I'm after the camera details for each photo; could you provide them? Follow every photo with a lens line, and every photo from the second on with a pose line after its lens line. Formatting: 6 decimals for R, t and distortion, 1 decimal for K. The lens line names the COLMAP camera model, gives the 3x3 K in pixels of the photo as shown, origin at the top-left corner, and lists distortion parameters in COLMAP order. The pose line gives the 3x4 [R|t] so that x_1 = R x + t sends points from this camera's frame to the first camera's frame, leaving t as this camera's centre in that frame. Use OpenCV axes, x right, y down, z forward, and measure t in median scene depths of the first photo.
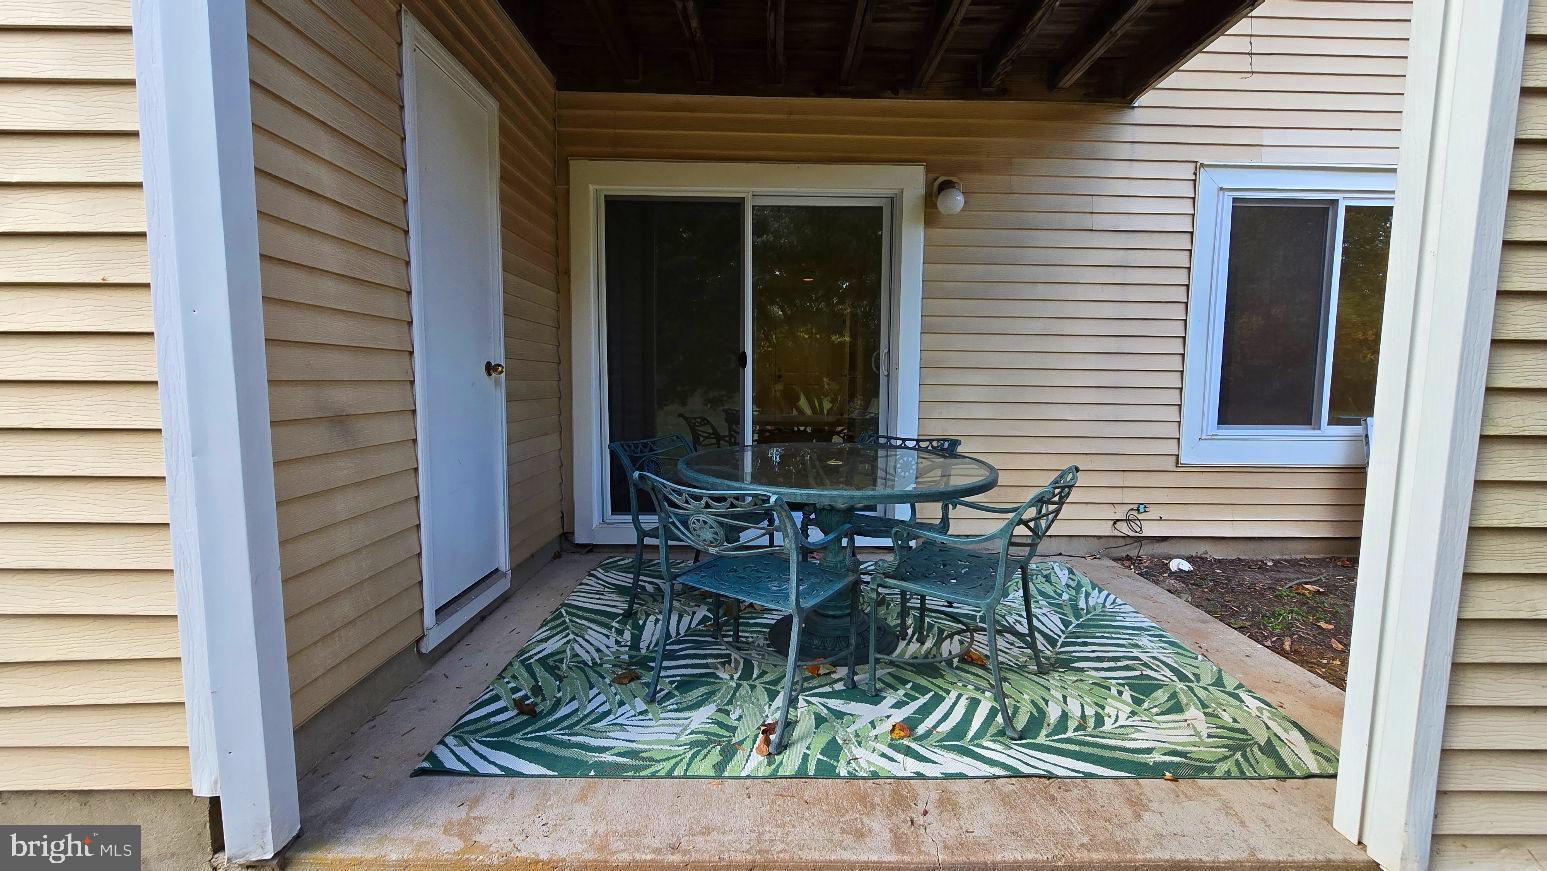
lens RADIAL K [[633.4, 0, 778.1], [0, 633.4, 436.2], [0, 0, 1]] dist [-0.003991, 0.000154]
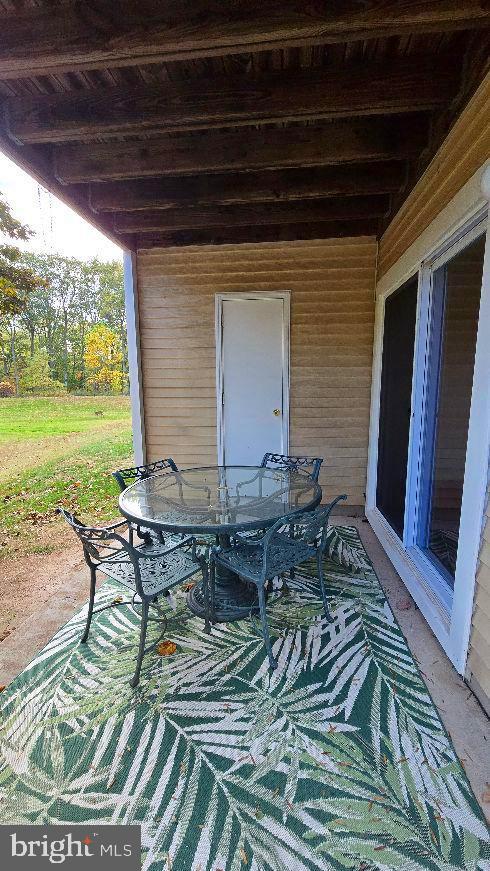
lens RADIAL K [[356.6, 0, 245.0], [0, 356.6, 435.5], [0, 0, 1]] dist [-0.003991, 0.000154]
pose [[-0.131654, 0.131095, -0.982589, 0.974803], [-0.090538, 0.985484, 0.143612, -0.228378], [0.987152, 0.107869, -0.117874, 1.188096]]
